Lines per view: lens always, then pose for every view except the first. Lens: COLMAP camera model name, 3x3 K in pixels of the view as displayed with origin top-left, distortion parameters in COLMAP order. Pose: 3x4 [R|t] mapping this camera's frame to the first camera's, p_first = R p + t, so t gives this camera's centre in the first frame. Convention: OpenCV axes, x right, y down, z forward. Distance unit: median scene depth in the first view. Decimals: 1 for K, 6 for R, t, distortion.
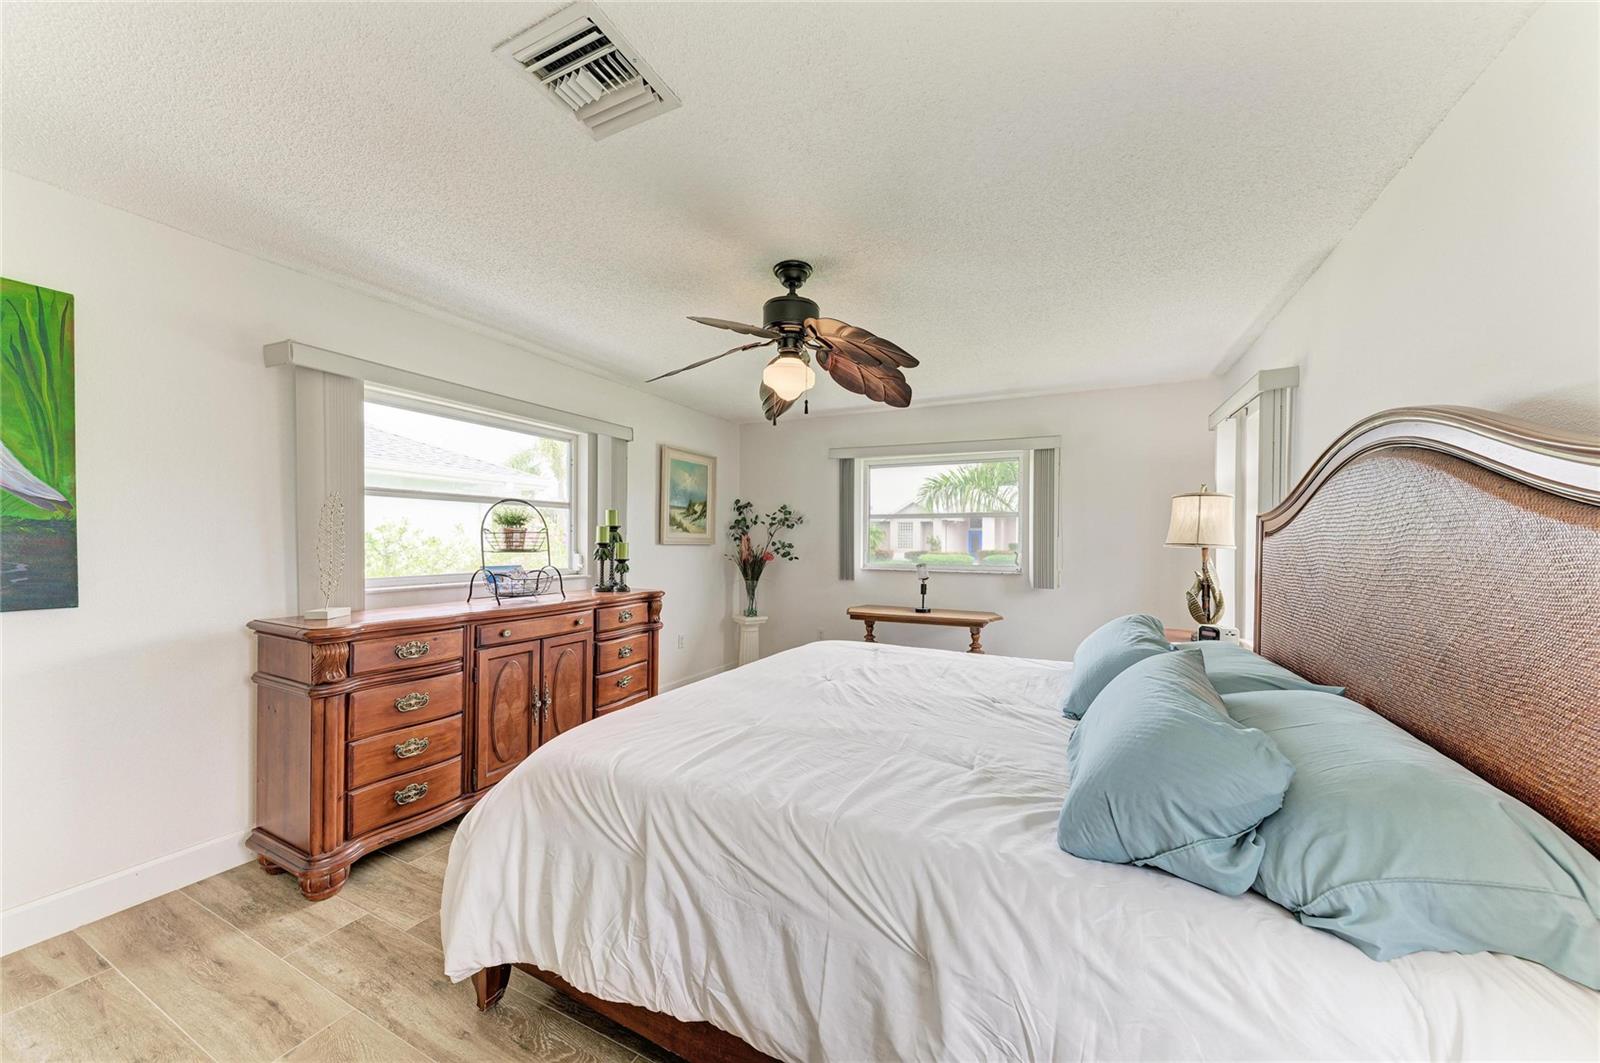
lens RADIAL K [[558.2, 0, 813.4], [0, 558.2, 537.6], [0, 0, 1]] dist [0.009572, -0.001143]
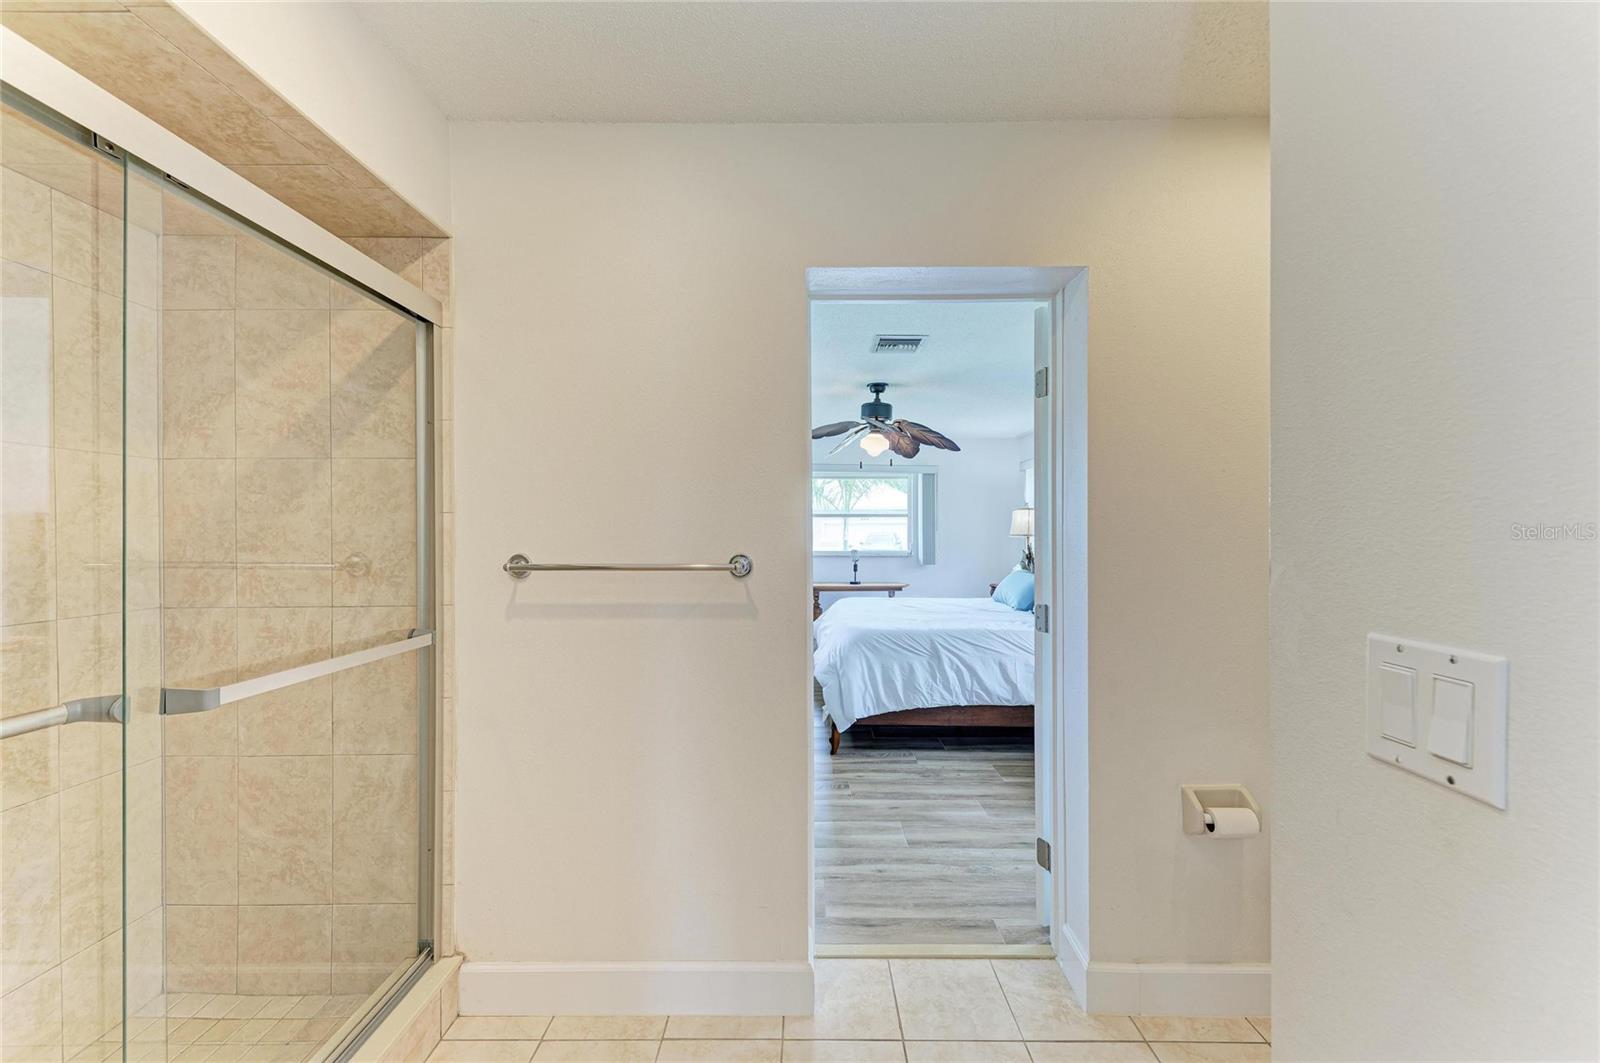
lens RADIAL K [[628.0, 0, 804.2], [0, 628.0, 540.0], [0, 0, 1]] dist [0.016718, -0.003090]
pose [[0.902314, -0.006144, 0.431035, -0.621951], [-0.002047, 0.999826, 0.018536, -0.009599], [-0.431074, -0.017608, 0.902145, -0.406771]]
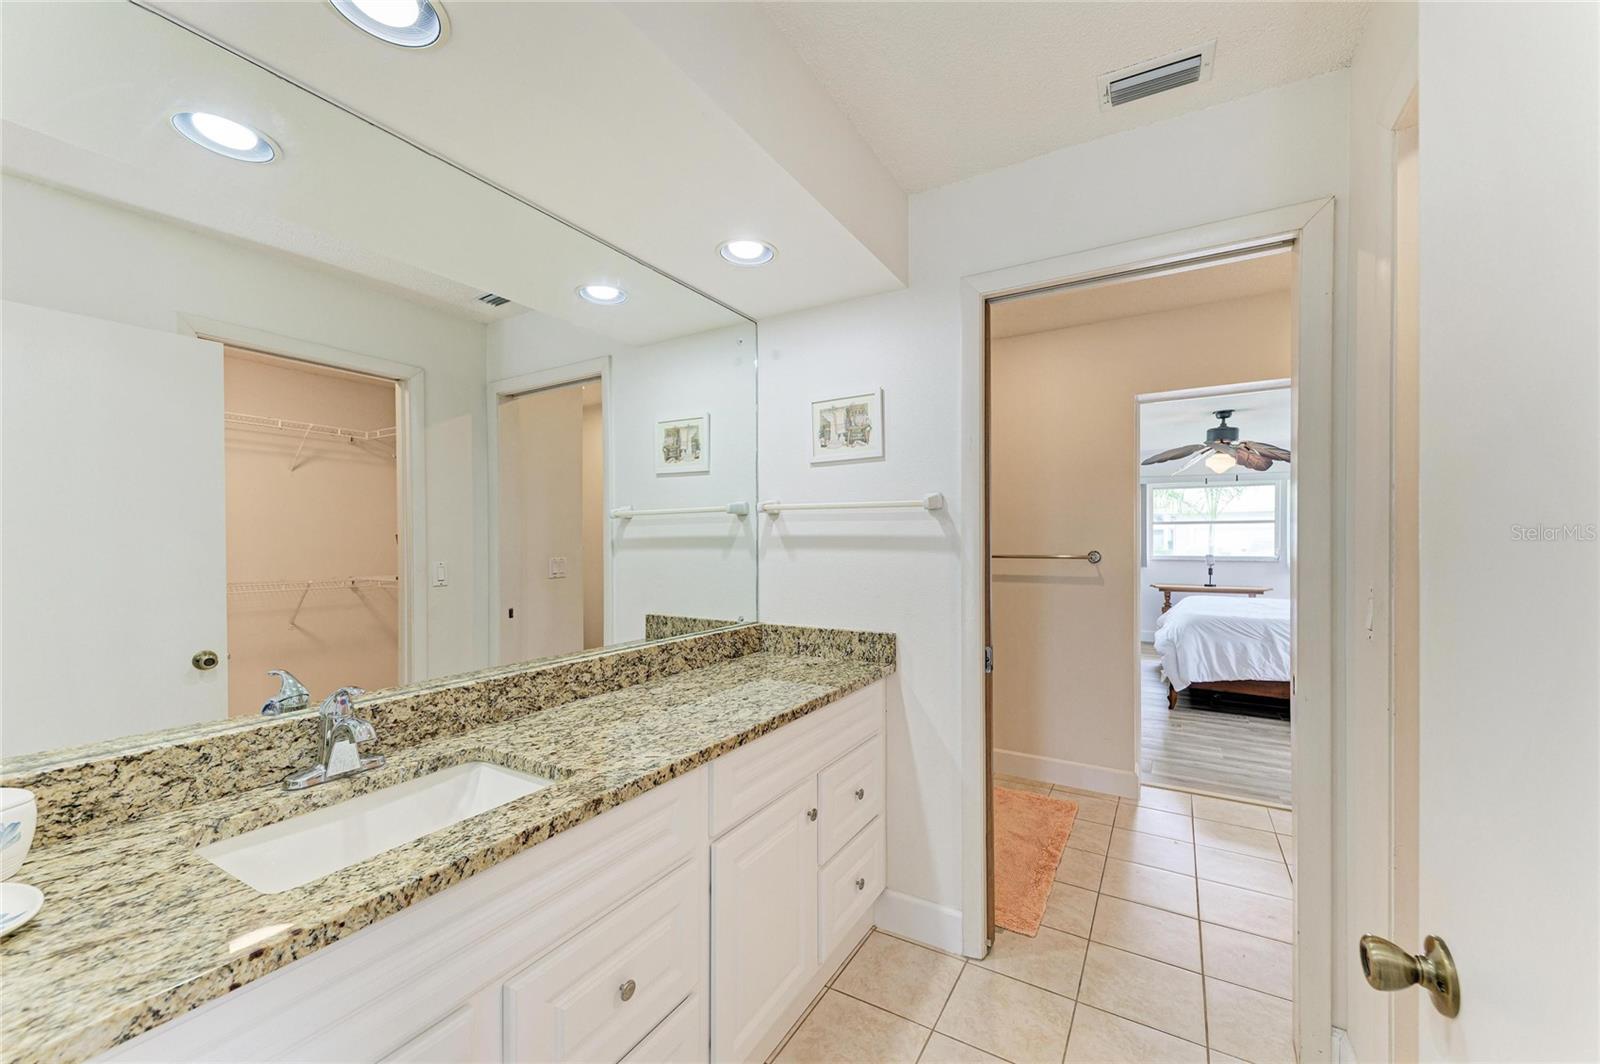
lens RADIAL K [[628.0, 0, 800.4], [0, 628.0, 543.8], [0, 0, 1]] dist [0.016718, -0.003090]
pose [[0.996264, -0.000968, -0.086353, -0.781442], [0.002378, 0.999866, 0.016219, -0.014677], [0.086326, -0.016363, 0.996133, -0.836488]]
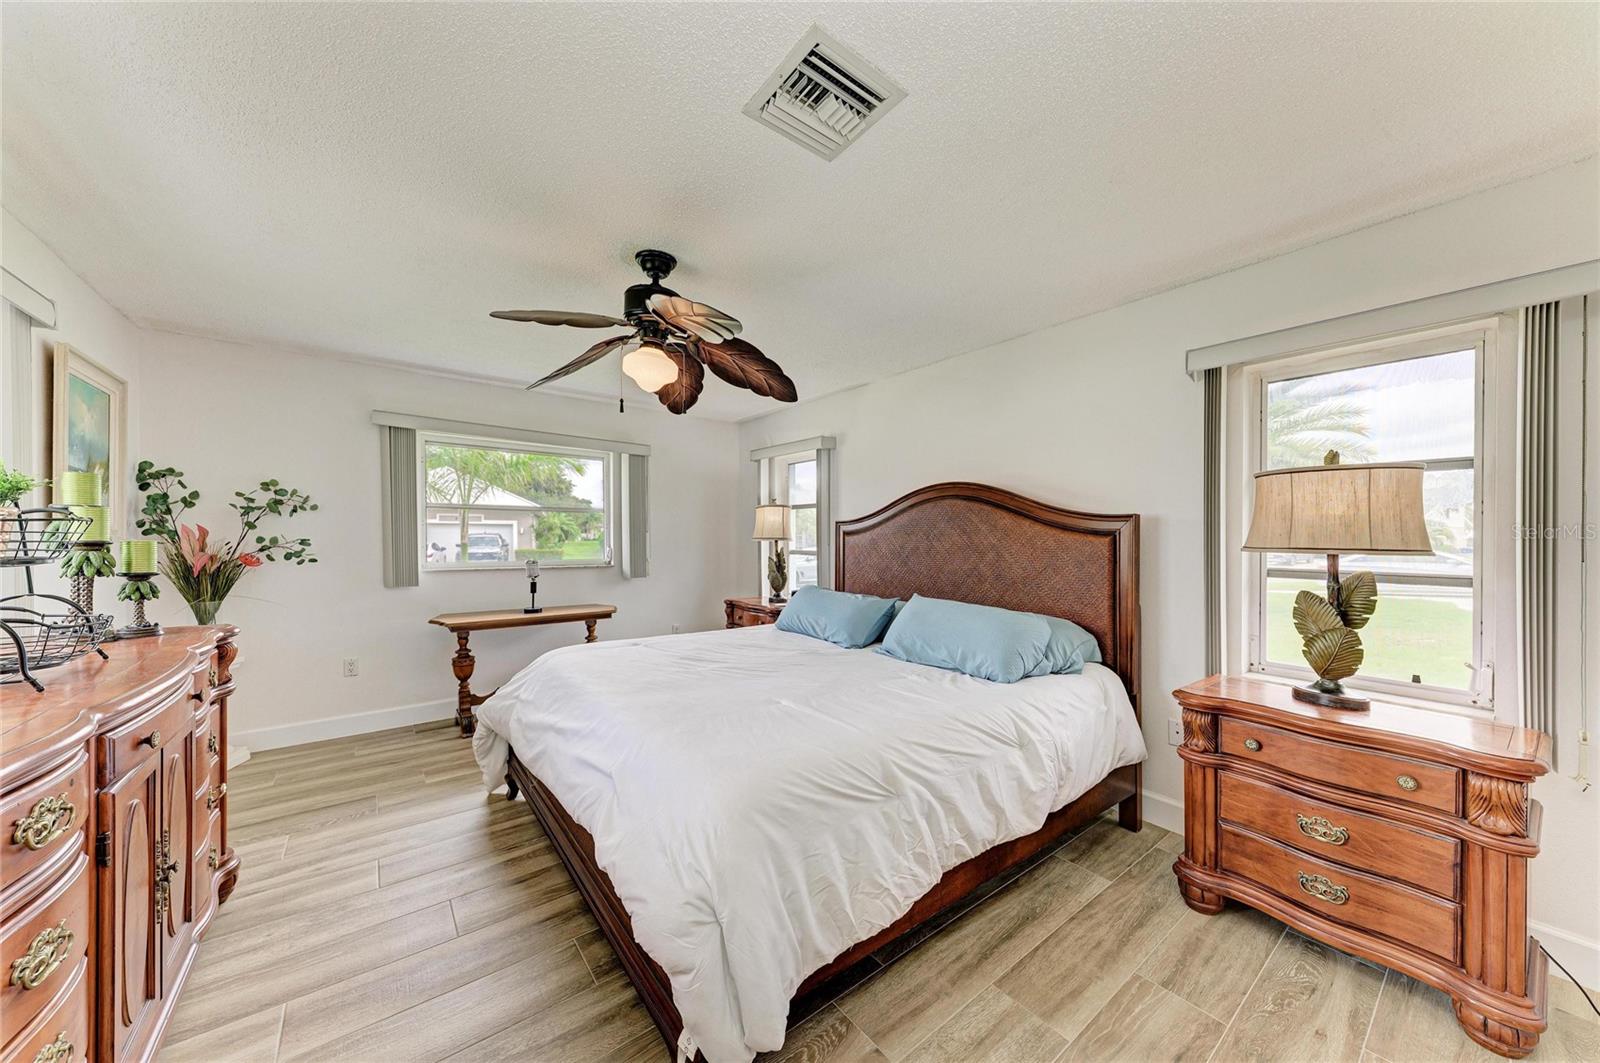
lens RADIAL K [[558.2, 0, 804.6], [0, 558.2, 537.3], [0, 0, 1]] dist [0.009572, -0.001143]
pose [[0.441273, -0.003962, 0.897364, -0.440774], [-0.010112, 0.999905, 0.009387, -0.004781], [-0.897316, -0.013216, 0.441191, 0.183420]]
